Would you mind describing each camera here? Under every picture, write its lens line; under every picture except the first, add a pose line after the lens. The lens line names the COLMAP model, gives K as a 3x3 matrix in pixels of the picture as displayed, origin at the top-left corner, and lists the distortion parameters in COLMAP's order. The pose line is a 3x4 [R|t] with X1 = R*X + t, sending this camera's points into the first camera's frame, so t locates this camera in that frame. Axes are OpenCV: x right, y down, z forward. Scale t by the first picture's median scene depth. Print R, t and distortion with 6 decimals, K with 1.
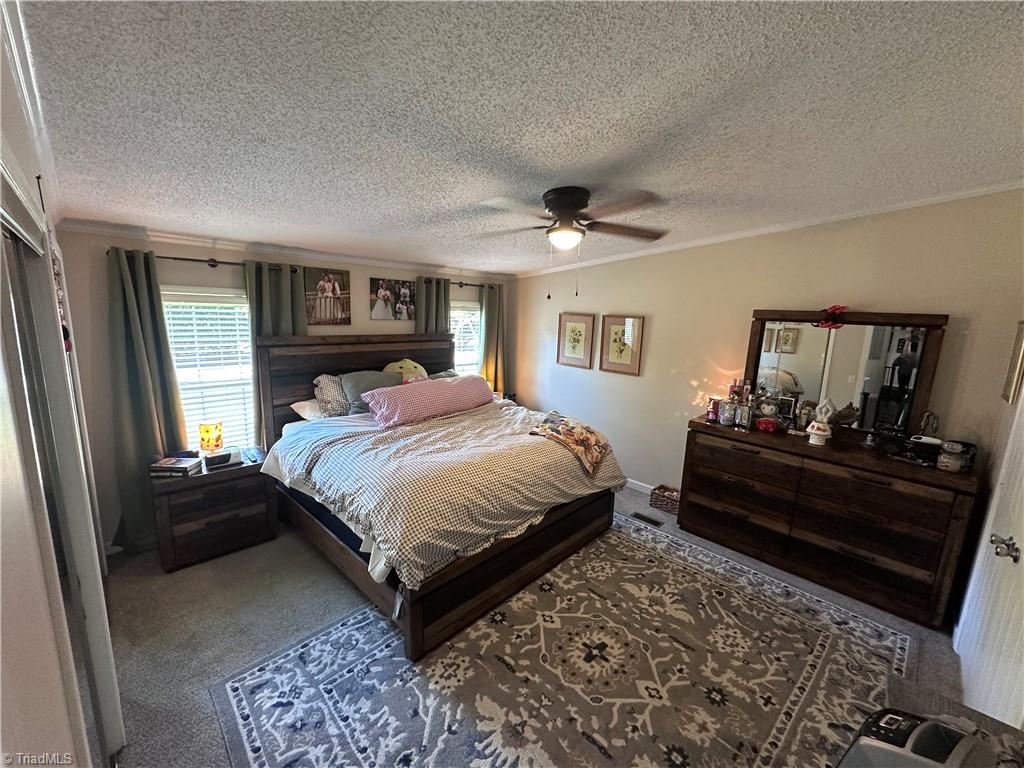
lens RADIAL K [[409.3, 0, 512.7], [0, 409.3, 382.5], [0, 0, 1]] dist [-0.003730, 0.000627]
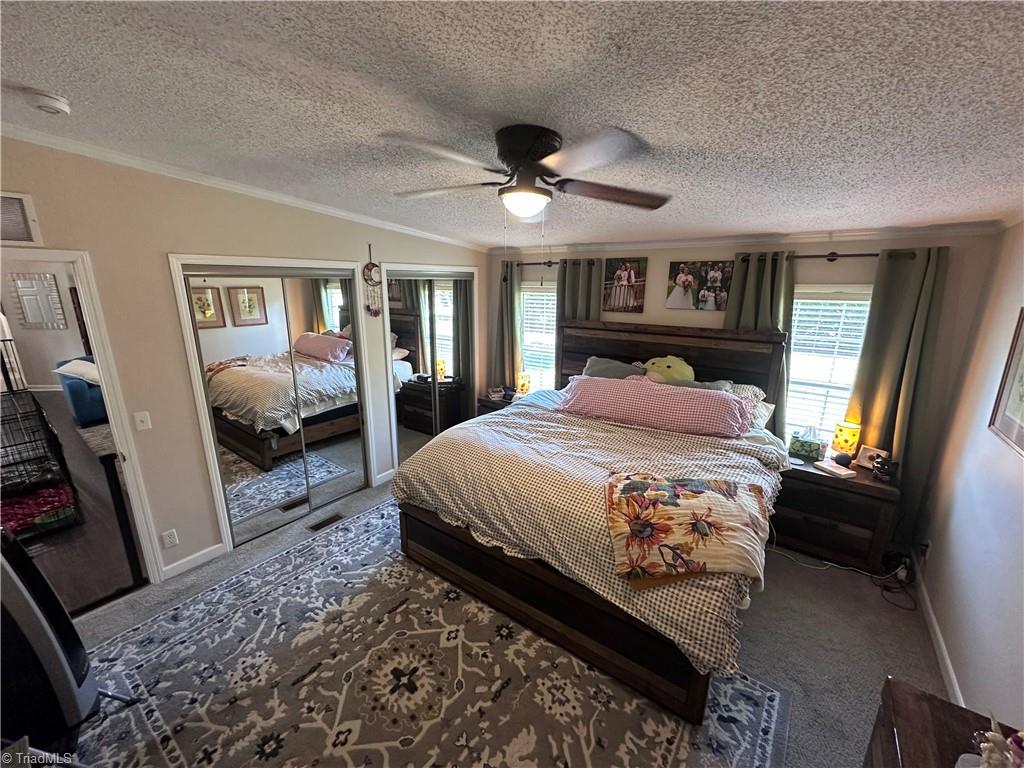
lens RADIAL K [[409.3, 0, 509.1], [0, 409.3, 383.2], [0, 0, 1]] dist [-0.003730, 0.000627]
pose [[0.126769, 0.207186, -0.970053, 0.689011], [-0.170557, 0.967931, 0.184444, -0.131309], [0.977159, 0.142068, 0.158040, 0.698885]]
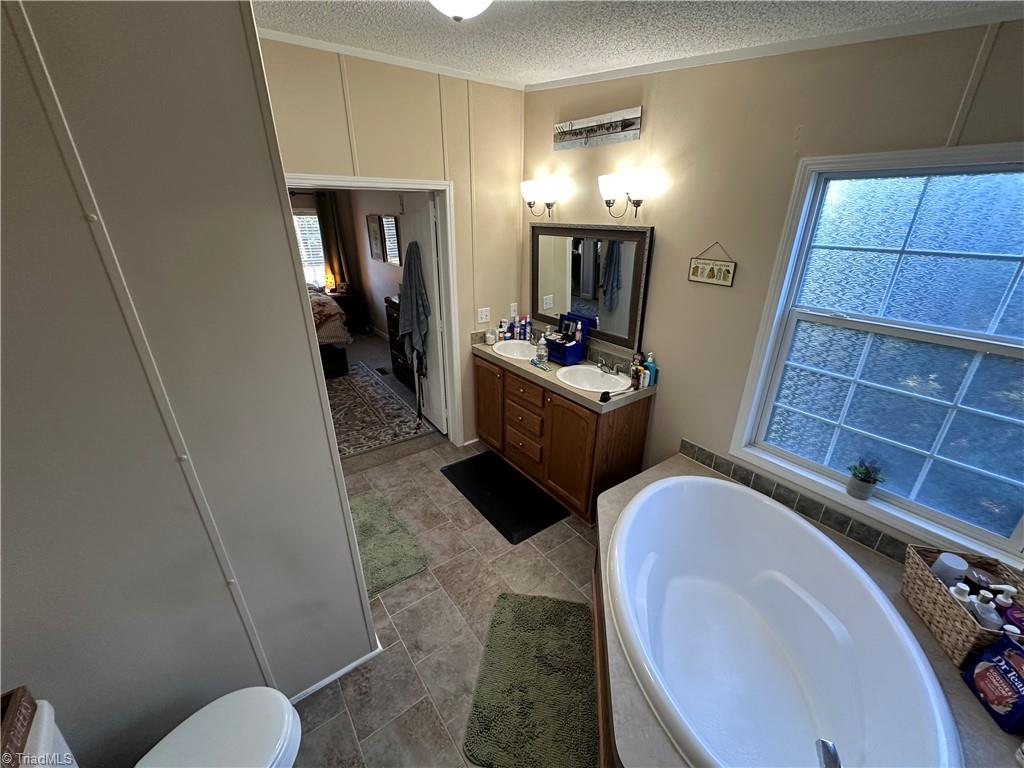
lens RADIAL K [[409.3, 0, 511.6], [0, 409.3, 383.7], [0, 0, 1]] dist [-0.003730, 0.000627]
pose [[0.985921, 0.034420, -0.163630, 1.168942], [0.002088, 0.975974, 0.217879, 0.091370], [0.167198, -0.215153, 0.962161, -0.311155]]
